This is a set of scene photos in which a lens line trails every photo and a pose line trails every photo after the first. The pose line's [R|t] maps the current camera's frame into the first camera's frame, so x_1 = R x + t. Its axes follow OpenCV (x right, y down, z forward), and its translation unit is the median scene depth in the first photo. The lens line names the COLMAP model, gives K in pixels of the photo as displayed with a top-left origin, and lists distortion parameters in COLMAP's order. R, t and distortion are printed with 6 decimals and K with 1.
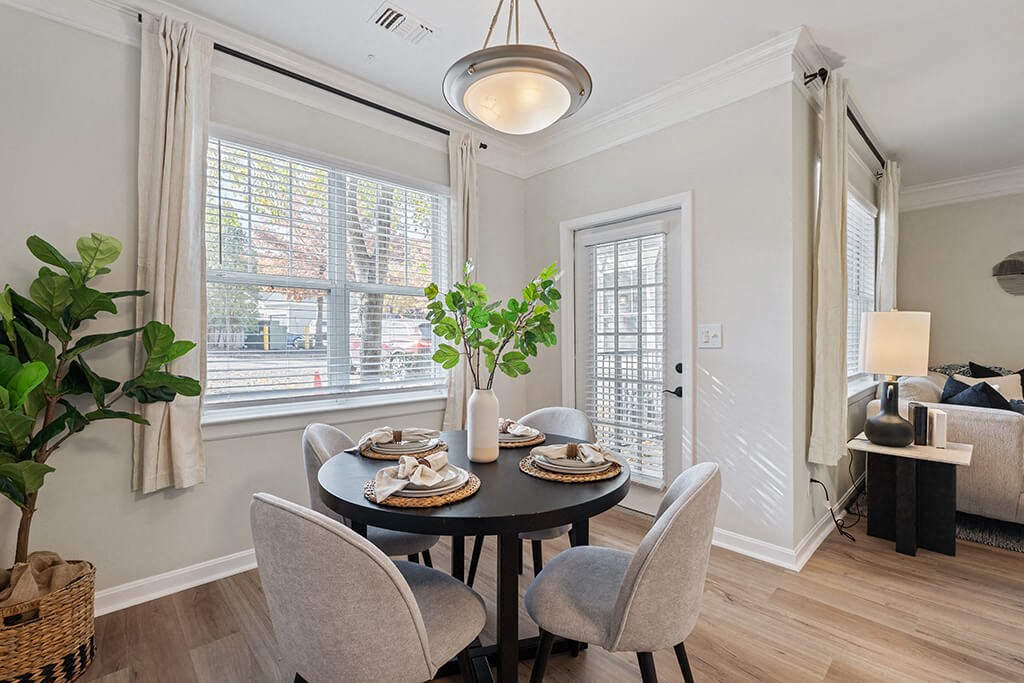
lens RADIAL K [[439.7, 0, 517.5], [0, 439.7, 345.8], [0, 0, 1]] dist [0.000471, 0.000335]
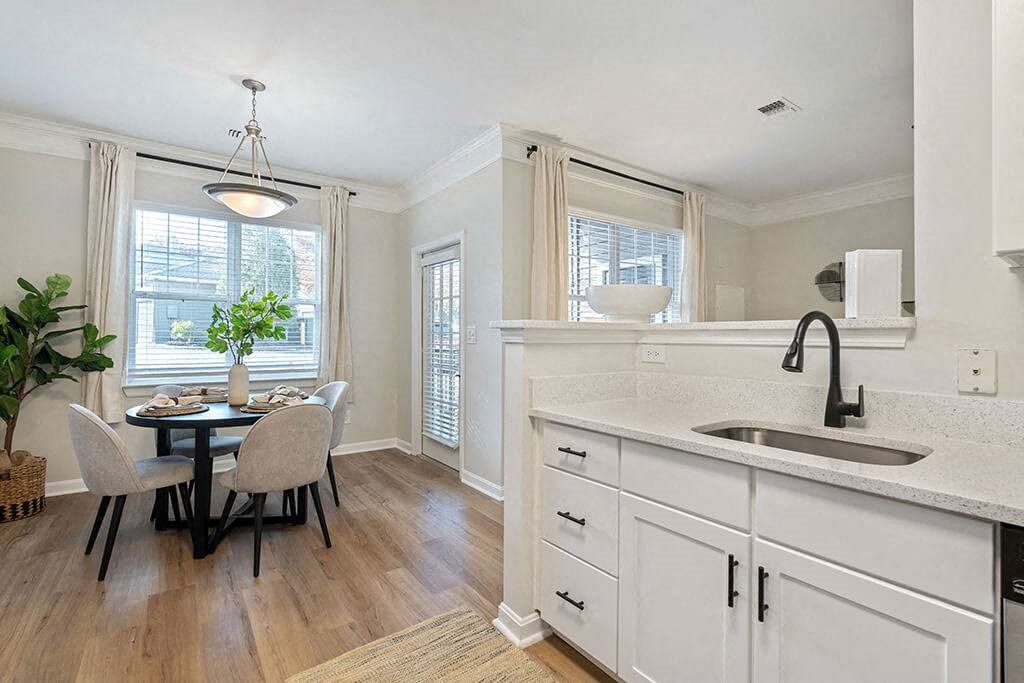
lens RADIAL K [[439.7, 0, 505.2], [0, 439.7, 336.6], [0, 0, 1]] dist [0.000471, 0.000335]
pose [[0.992809, 0.008901, -0.119376, 0.948158], [-0.010610, 0.999850, -0.013686, 0.001533], [0.119236, 0.014854, 0.992755, -0.486671]]
